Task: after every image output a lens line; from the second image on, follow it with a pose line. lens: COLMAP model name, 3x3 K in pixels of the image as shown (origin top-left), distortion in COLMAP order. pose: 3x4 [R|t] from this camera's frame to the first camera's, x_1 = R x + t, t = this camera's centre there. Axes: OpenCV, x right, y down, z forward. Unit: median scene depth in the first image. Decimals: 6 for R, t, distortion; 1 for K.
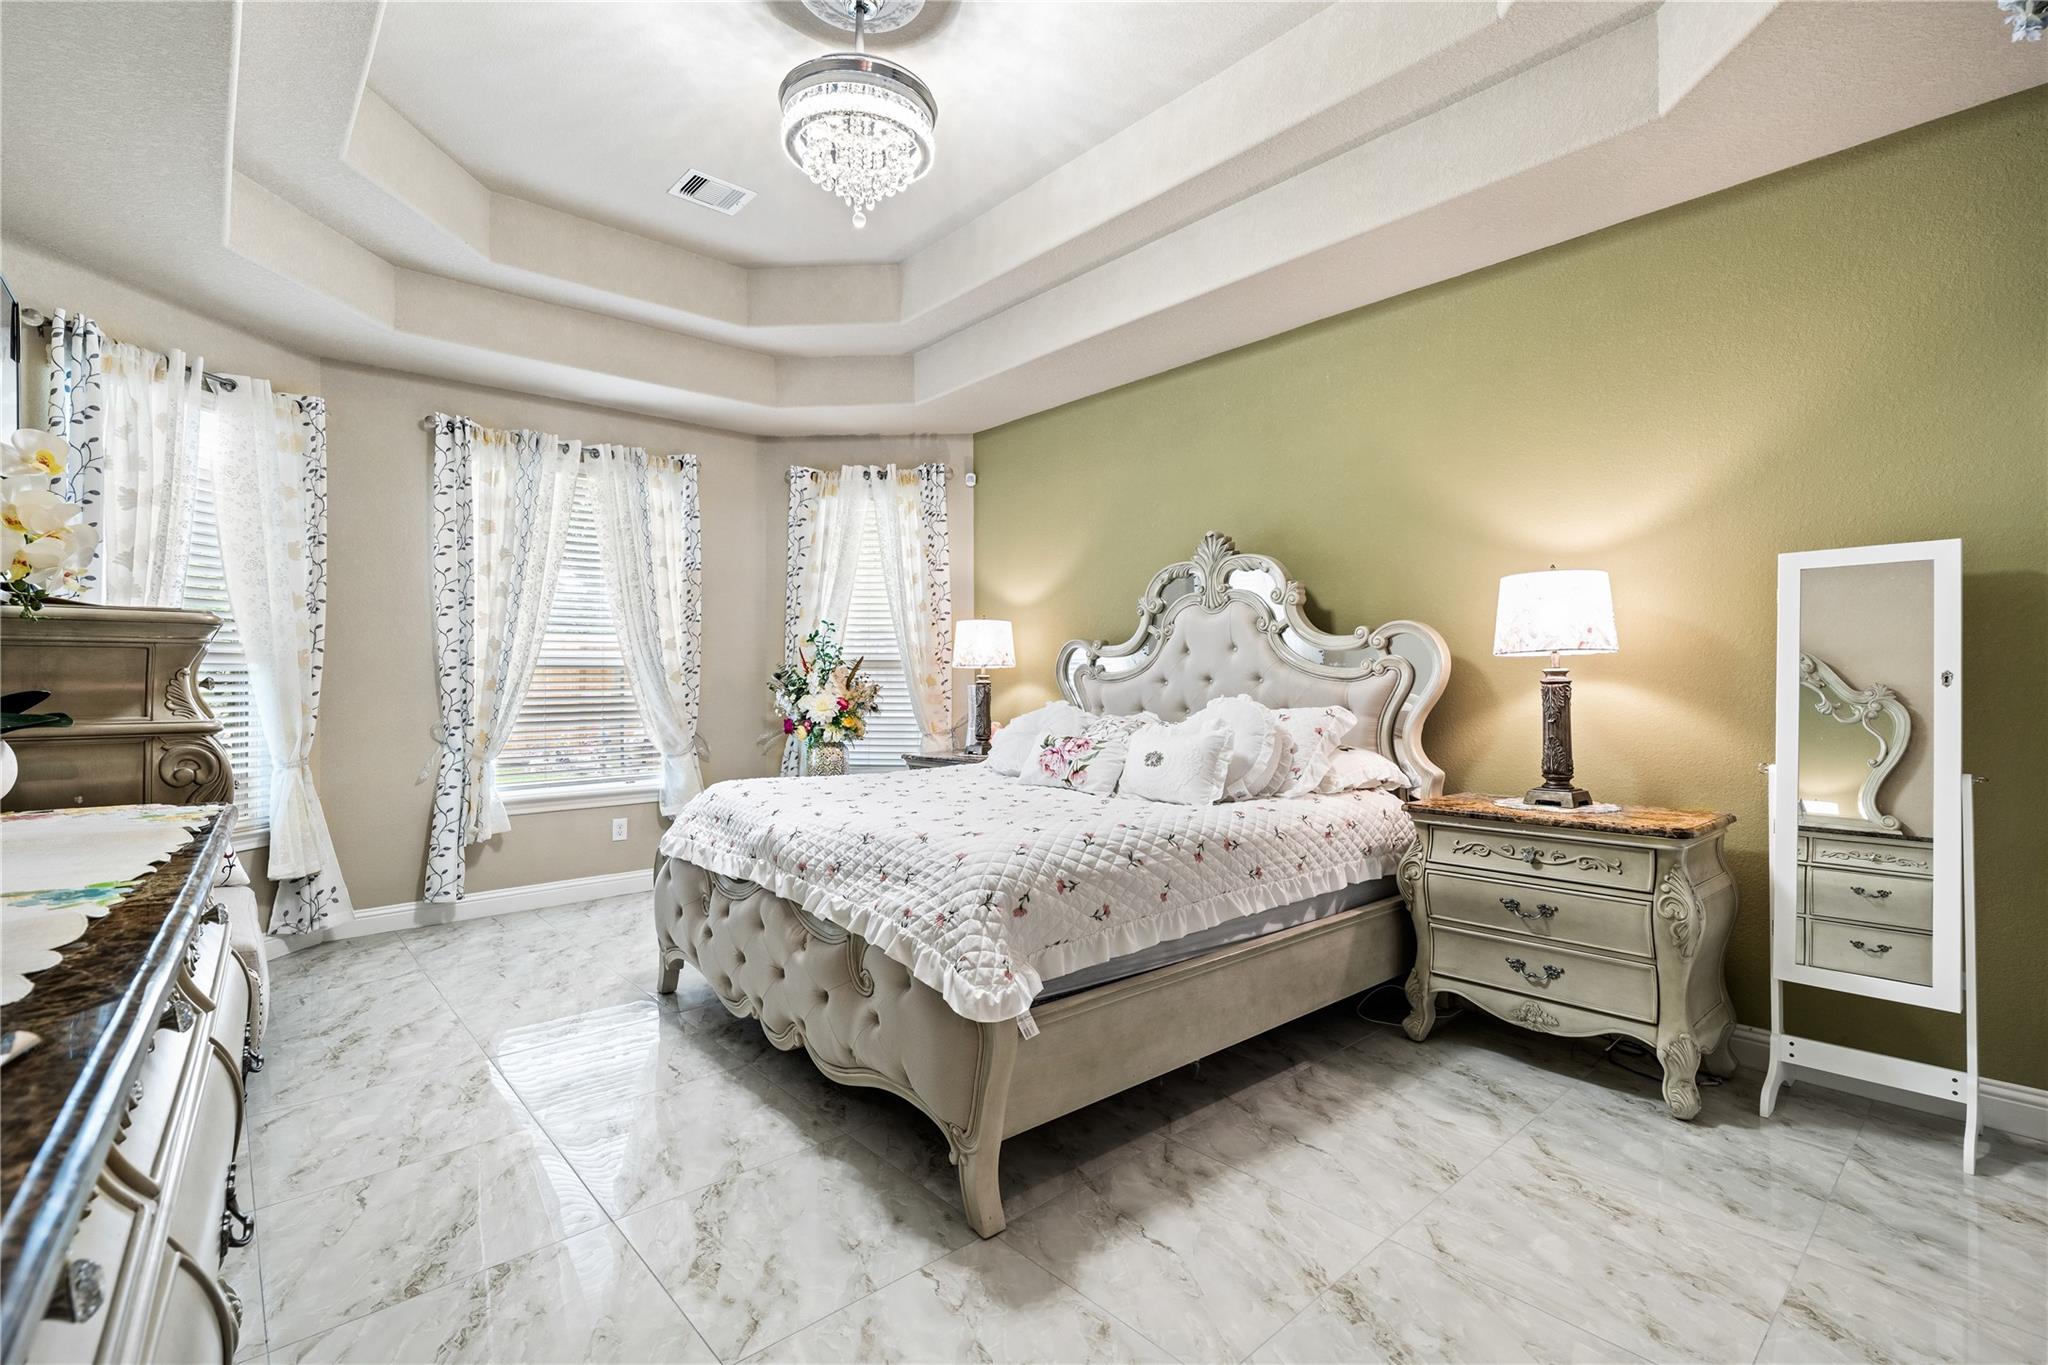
lens RADIAL K [[918.1, 0, 1017.7], [0, 918.1, 675.4], [0, 0, 1]] dist [-0.012268, 0.004736]
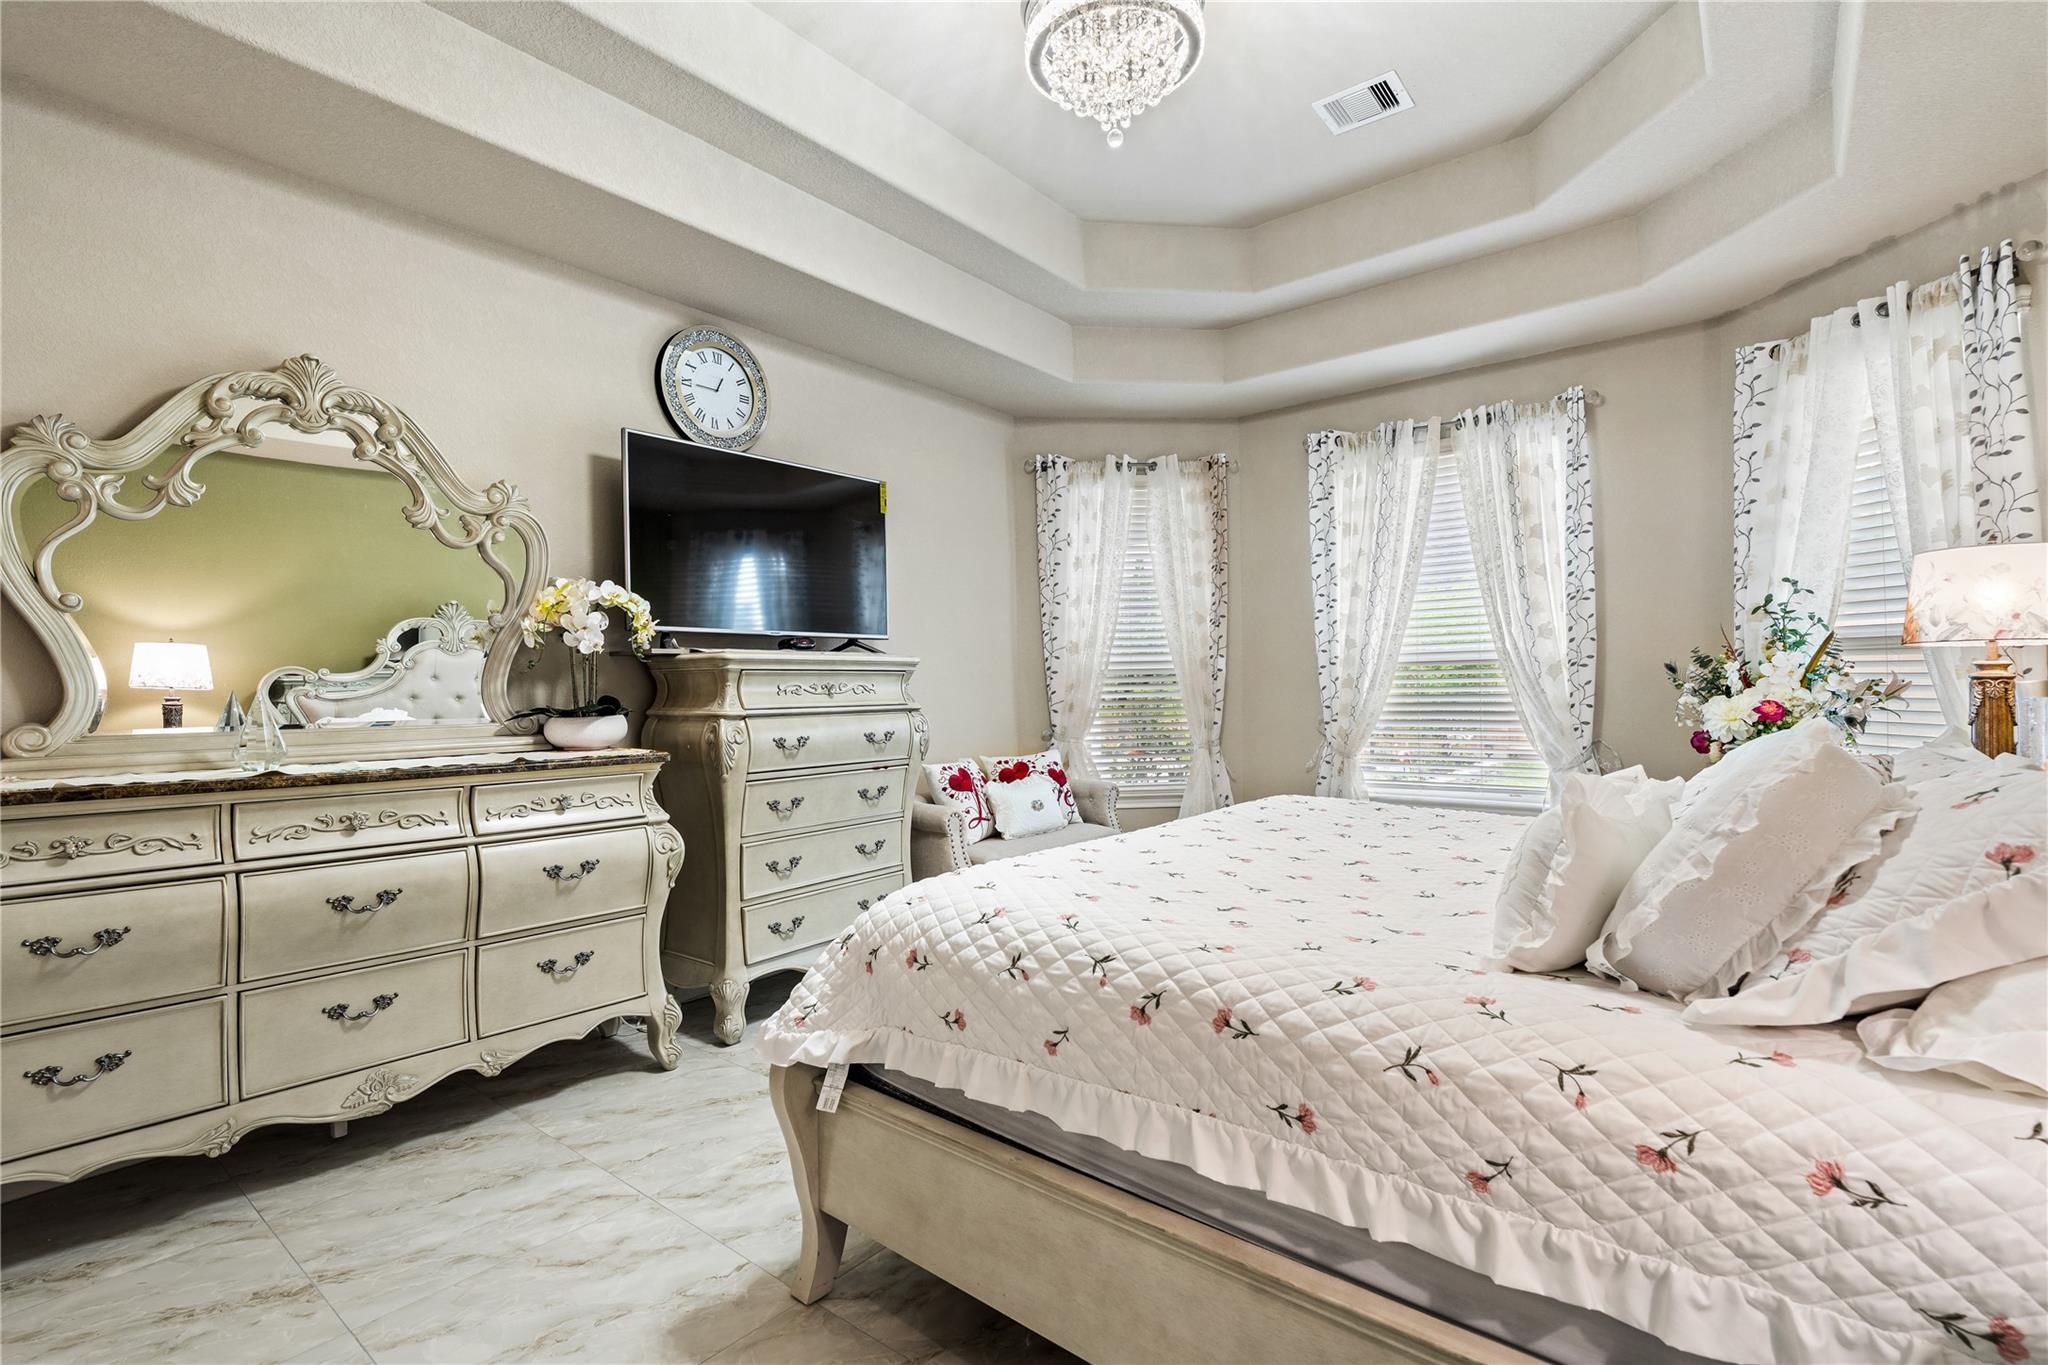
lens RADIAL K [[918.1, 0, 1014.7], [0, 918.1, 692.3], [0, 0, 1]] dist [-0.012268, 0.004736]
pose [[0.181522, 0.009122, -0.983345, 0.374567], [0.019058, 0.999737, 0.012792, 0.000638], [0.983202, -0.021063, 0.181300, 0.440754]]
